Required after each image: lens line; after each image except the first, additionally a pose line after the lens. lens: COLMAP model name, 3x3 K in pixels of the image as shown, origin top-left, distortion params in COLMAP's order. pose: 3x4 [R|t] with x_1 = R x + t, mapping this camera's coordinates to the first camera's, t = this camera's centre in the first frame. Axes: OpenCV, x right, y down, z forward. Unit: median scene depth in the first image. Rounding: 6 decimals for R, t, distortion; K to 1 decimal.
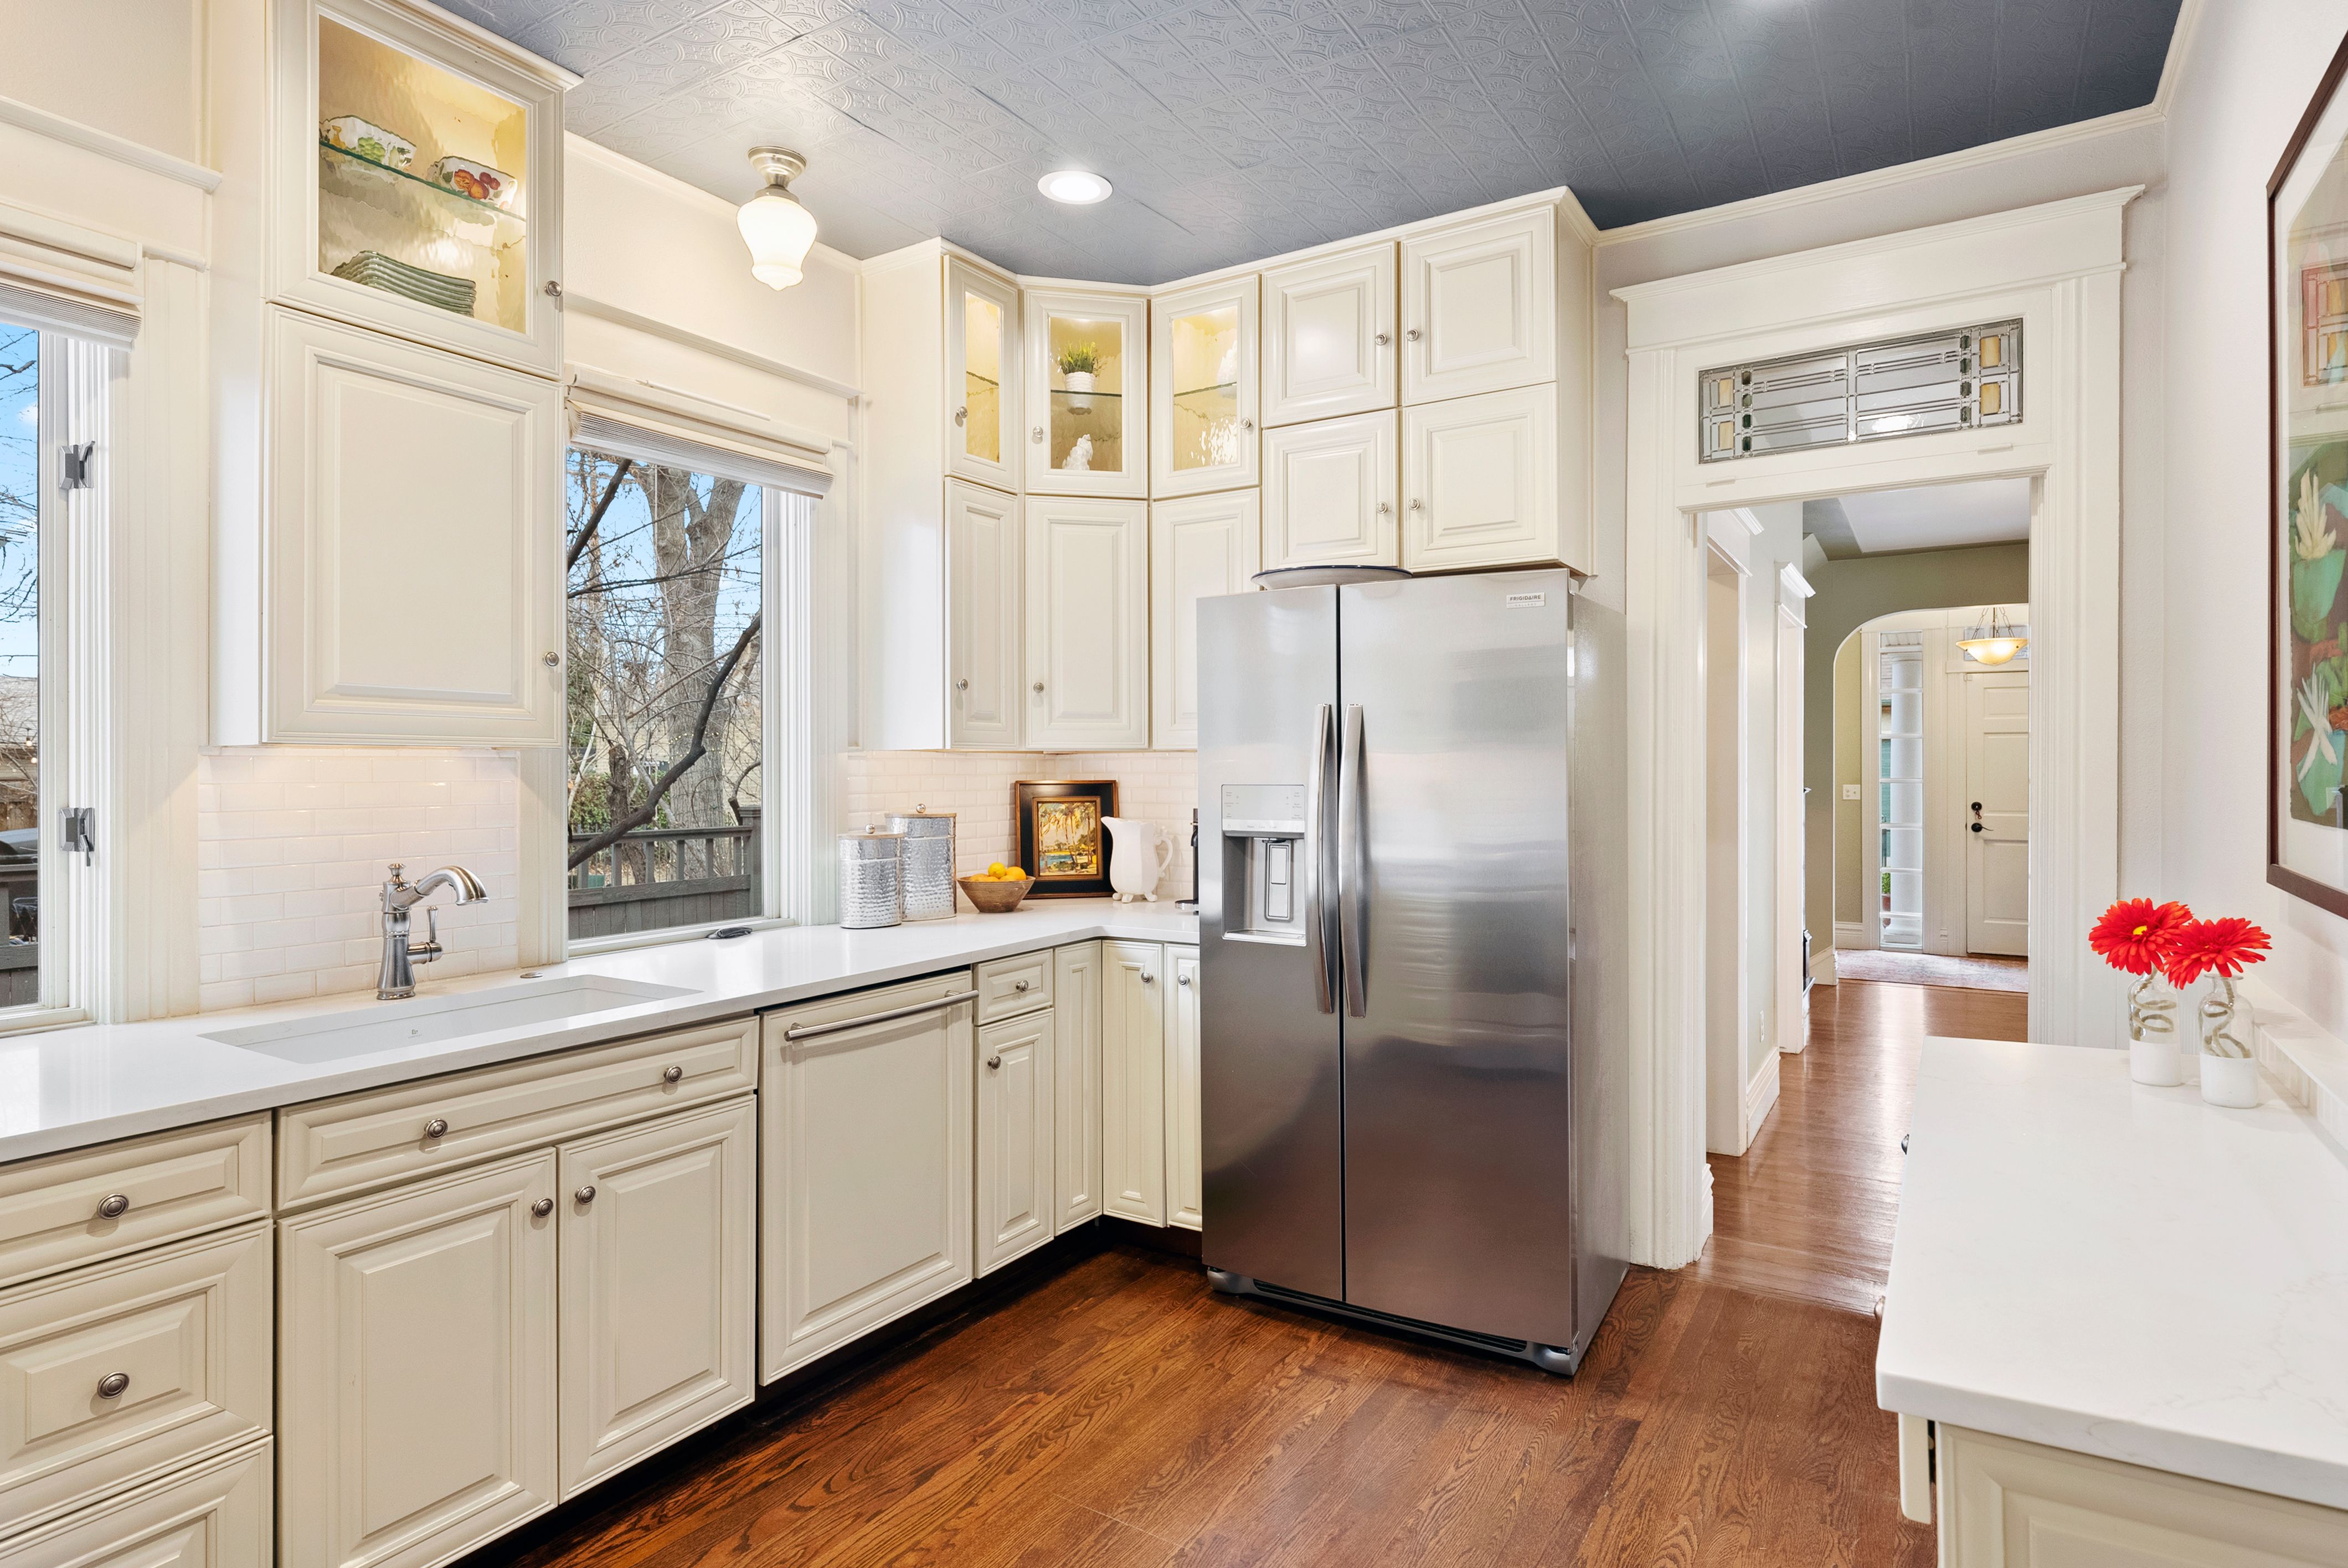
lens RADIAL K [[1241.5, 0, 1190.3], [0, 1241.5, 764.9], [0, 0, 1]] dist [0.005394, -0.001856]
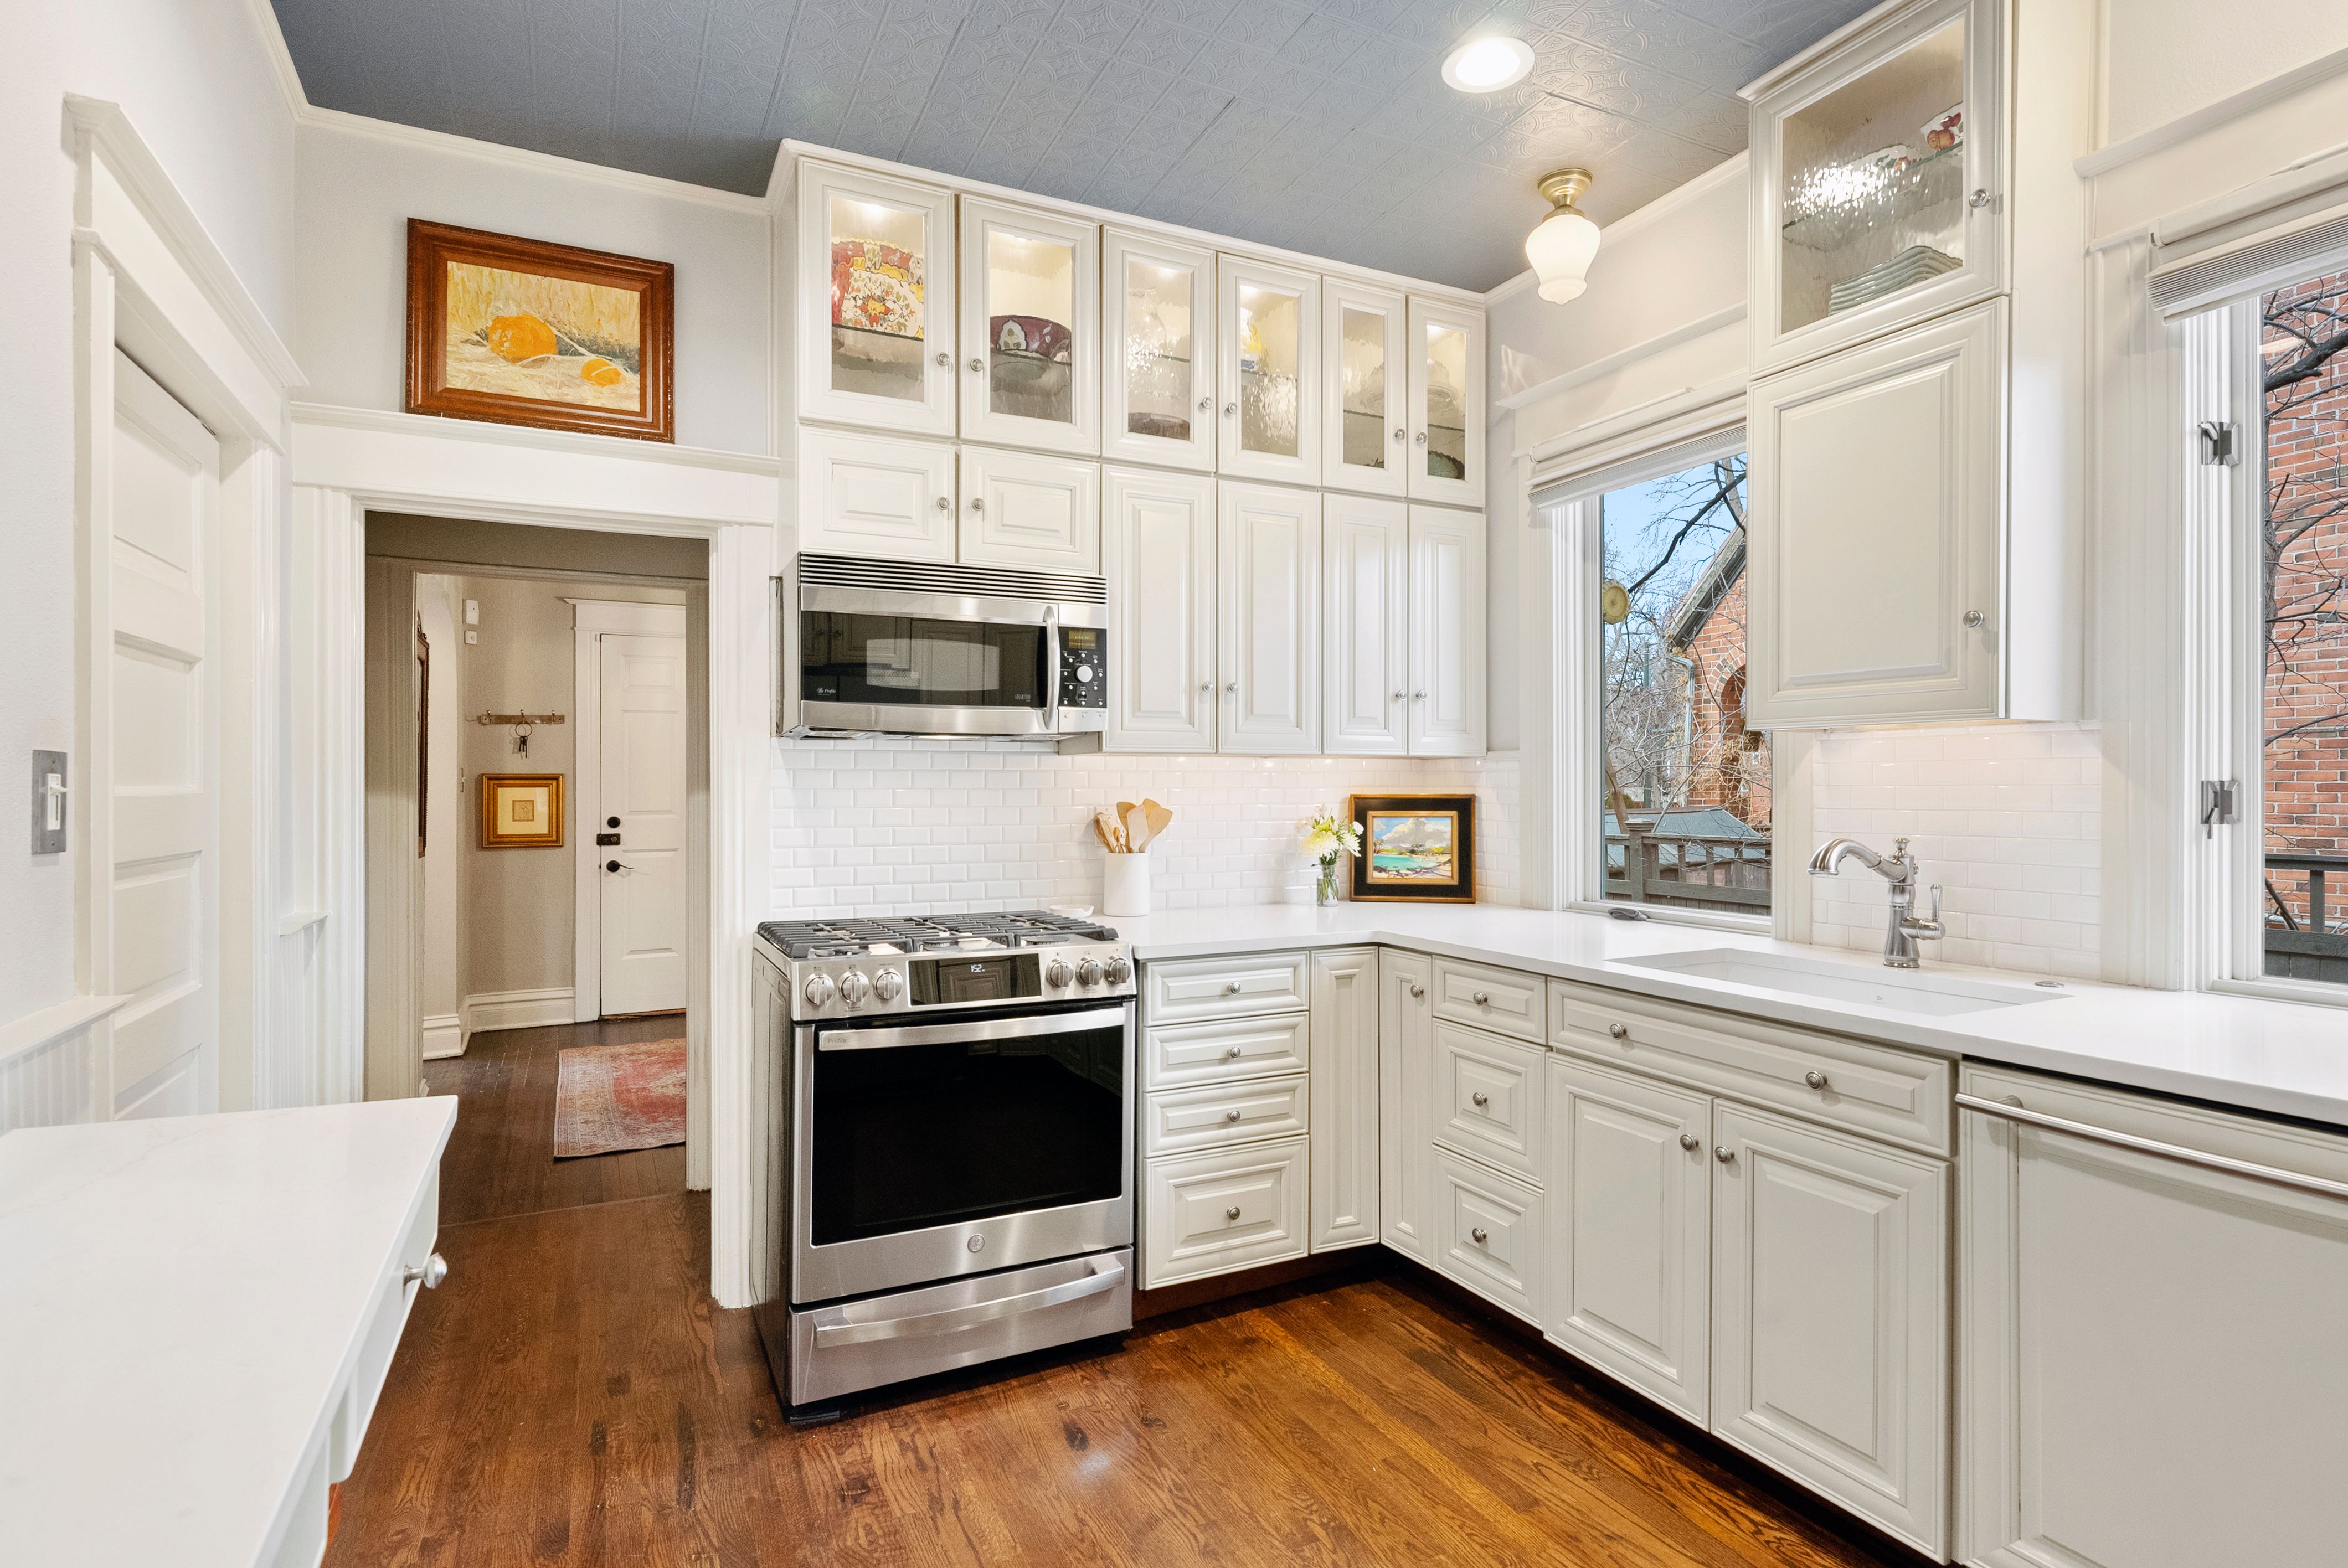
lens RADIAL K [[1194.7, 0, 1179.5], [0, 1194.7, 776.1], [0, 0, 1]] dist [0.006022, 0.000346]
pose [[-0.527889, -0.005144, -0.849298, 0.487446], [0.004640, 0.999949, -0.008941, 0.030661], [0.849301, -0.008661, -0.527838, 0.928521]]
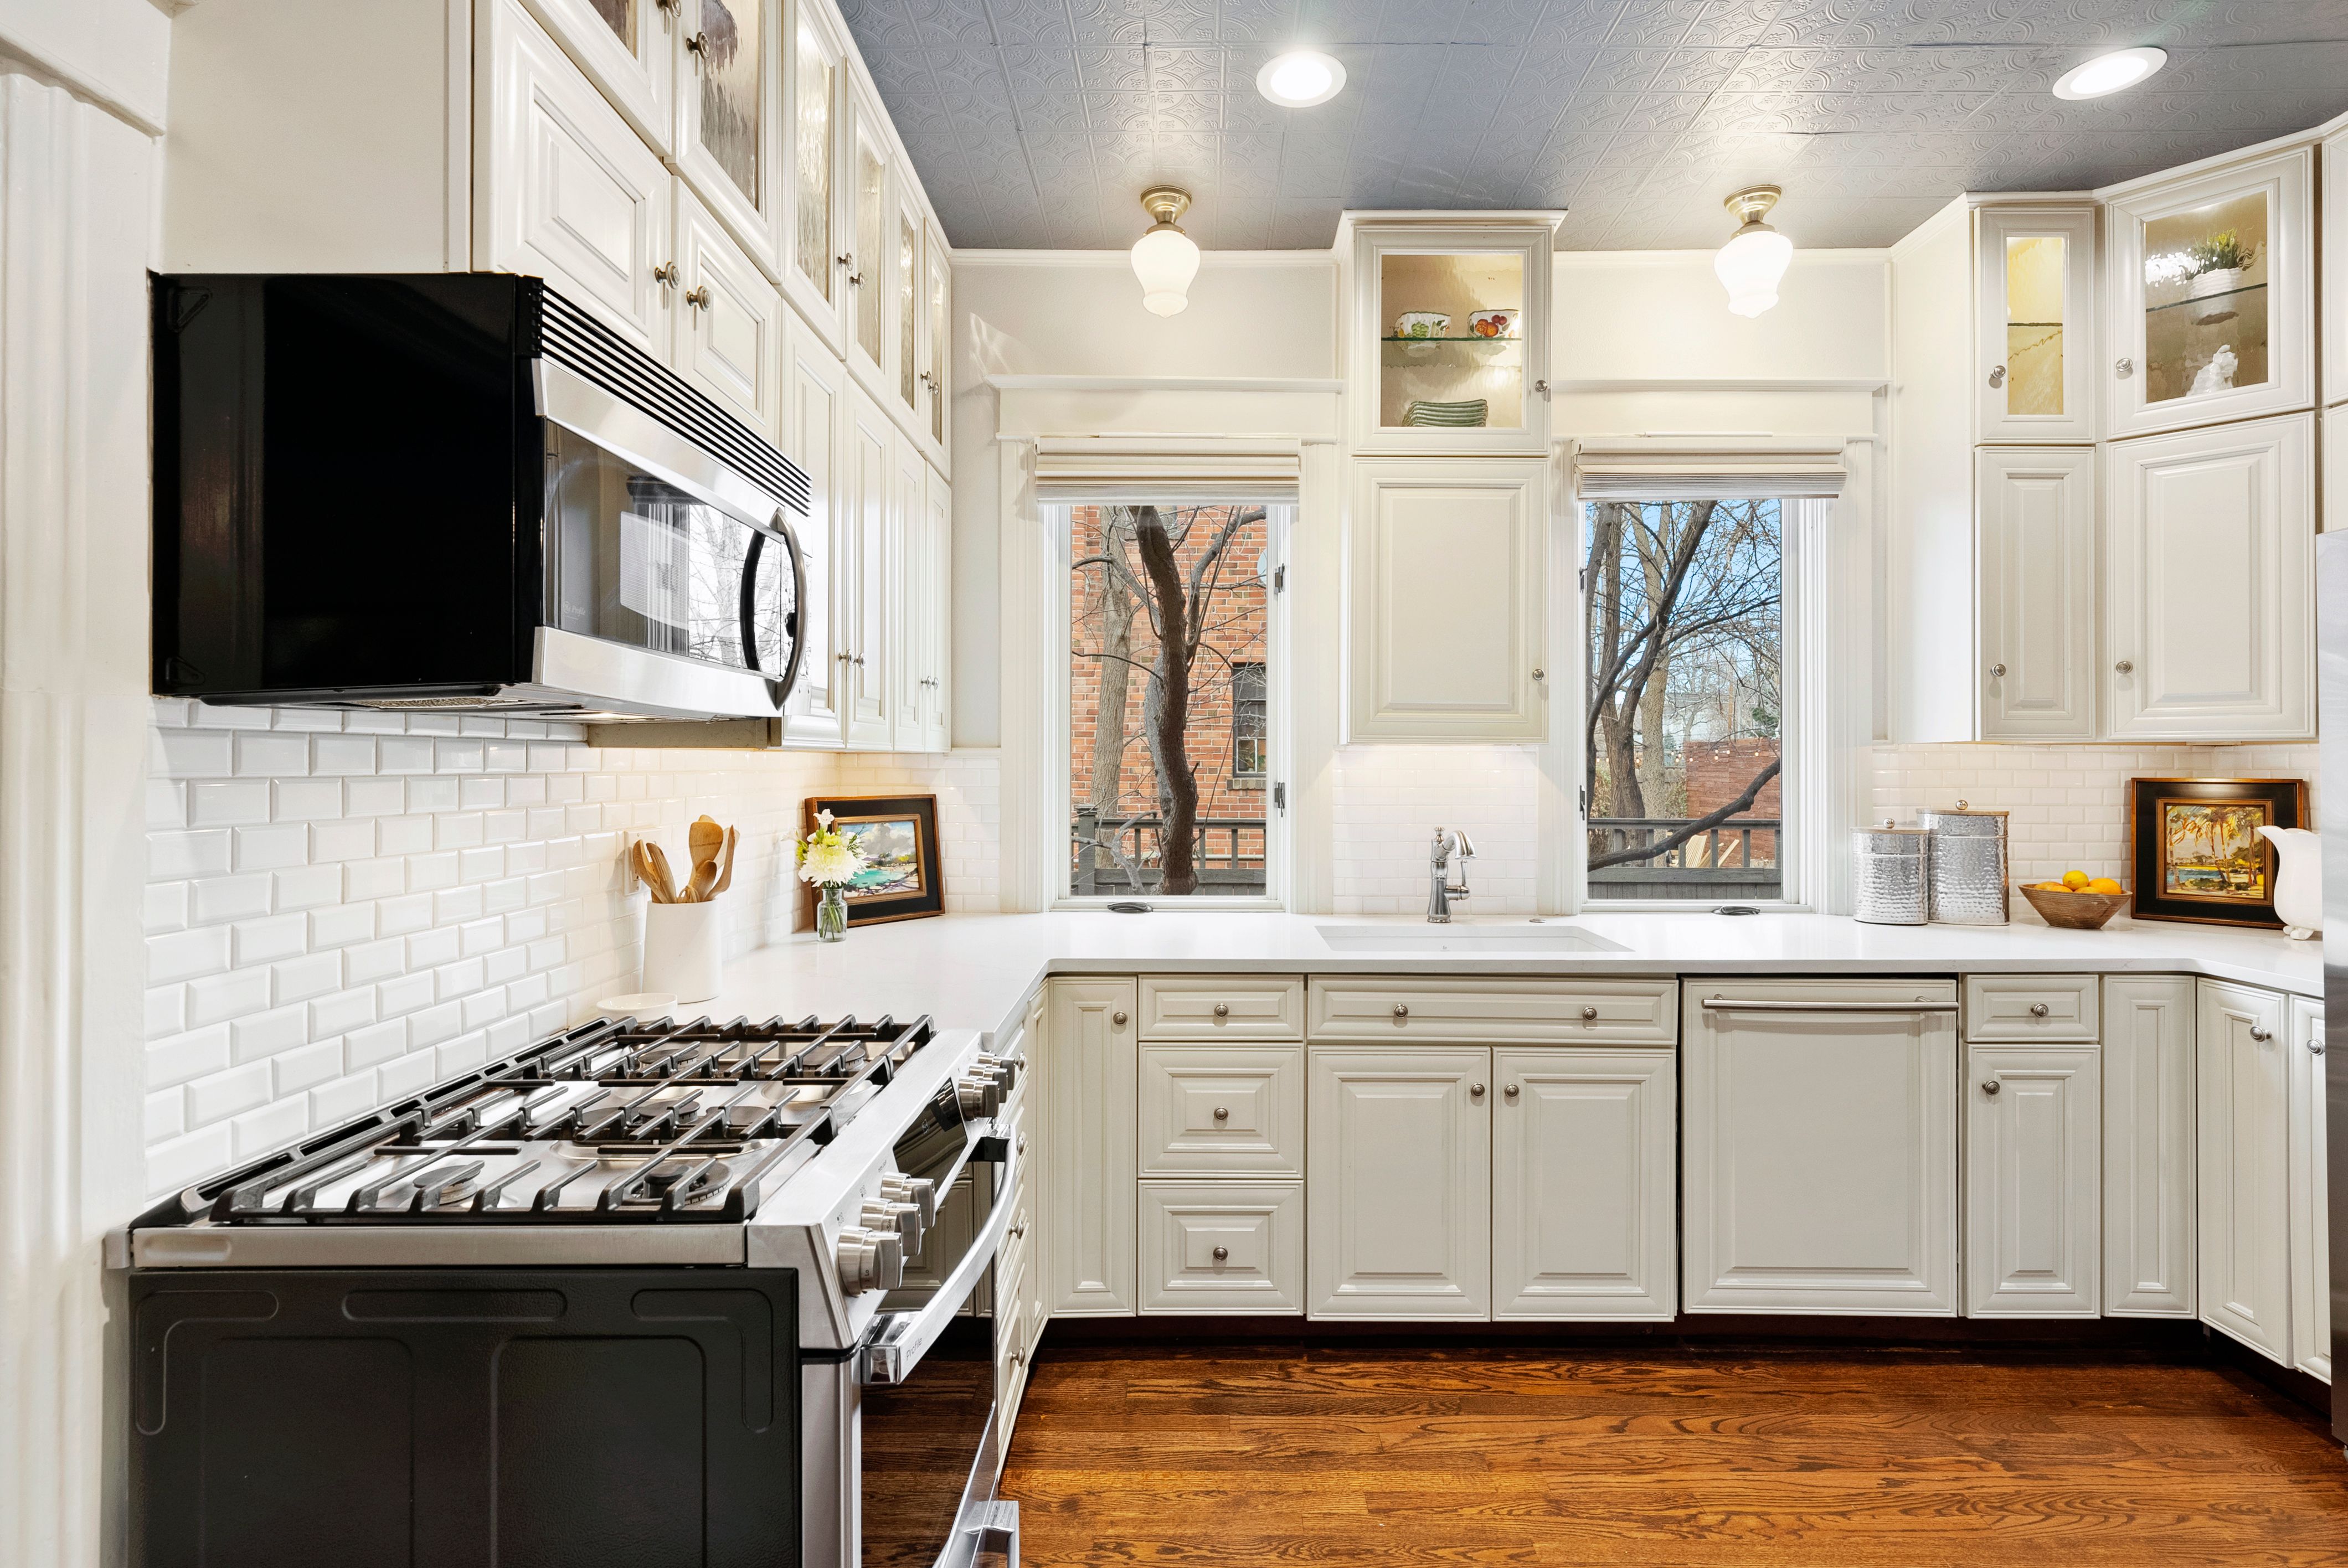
lens RADIAL K [[1103.0, 0, 1186.5], [0, 1103.0, 752.2], [0, 0, 1]] dist [0.003441, -0.001902]
pose [[0.526087, -0.003309, -0.850424, 0.251970], [-0.002437, 0.999982, -0.005399, 0.001708], [0.850427, 0.004912, 0.526069, 0.089201]]
